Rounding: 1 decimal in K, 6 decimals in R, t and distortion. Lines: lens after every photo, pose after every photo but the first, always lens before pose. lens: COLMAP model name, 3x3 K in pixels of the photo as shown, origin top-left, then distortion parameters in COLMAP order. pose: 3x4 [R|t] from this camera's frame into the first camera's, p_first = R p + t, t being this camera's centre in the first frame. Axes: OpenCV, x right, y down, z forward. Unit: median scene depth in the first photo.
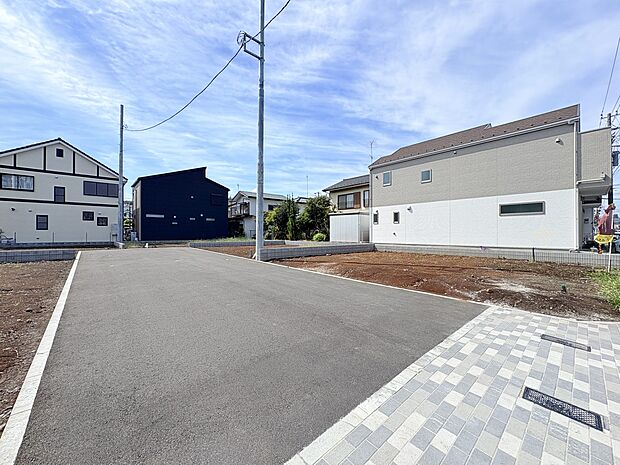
lens RADIAL K [[246.7, 0, 309.7], [0, 246.7, 234.7], [0, 0, 1]] dist [0.001298, 0.000234]
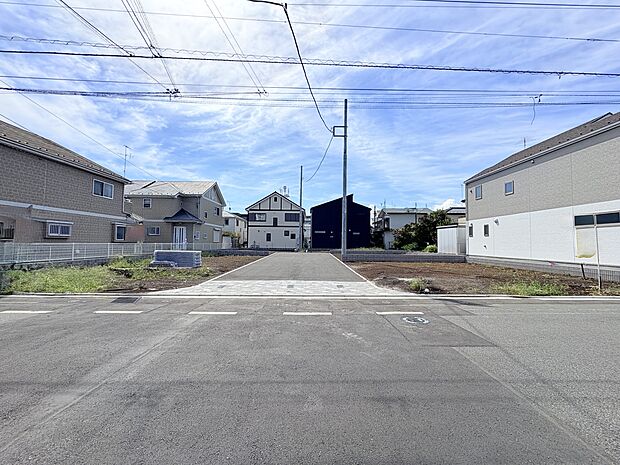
lens RADIAL K [[246.7, 0, 309.5], [0, 246.7, 238.3], [0, 0, 1]] dist [0.001298, 0.000234]
pose [[0.736974, -0.003079, -0.675914, 0.578908], [-0.016636, 0.999604, -0.022691, -0.004529], [0.675716, 0.027967, 0.736631, -0.247892]]
